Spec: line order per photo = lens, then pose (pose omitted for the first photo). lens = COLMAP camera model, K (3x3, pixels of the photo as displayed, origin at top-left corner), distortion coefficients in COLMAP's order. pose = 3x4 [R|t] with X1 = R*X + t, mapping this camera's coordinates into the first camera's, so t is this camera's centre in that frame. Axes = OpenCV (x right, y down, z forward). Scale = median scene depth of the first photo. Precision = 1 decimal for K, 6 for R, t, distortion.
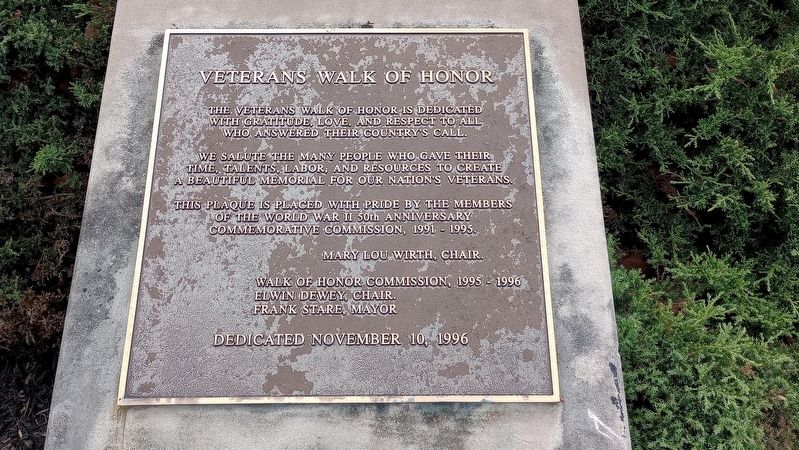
lens RADIAL K [[682.2, 0, 399.5], [0, 682.2, 225.0], [0, 0, 1]] dist [0.030987, -0.011383]
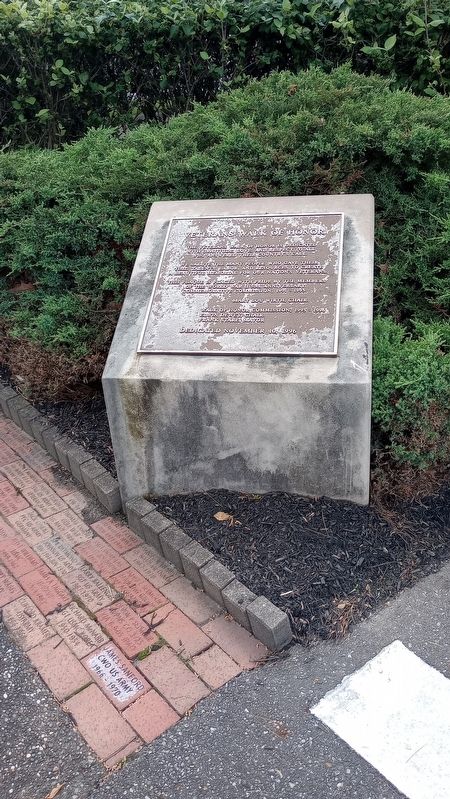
lens RADIAL K [[682.2, 0, 225.0], [0, 682.2, 399.5], [0, 0, 1]] dist [0.030987, -0.011383]
pose [[0.977825, 0.025351, -0.207884, 0.303166], [-0.075866, 0.968102, -0.238793, 0.822085], [0.195200, 0.249269, 0.948558, -0.913312]]
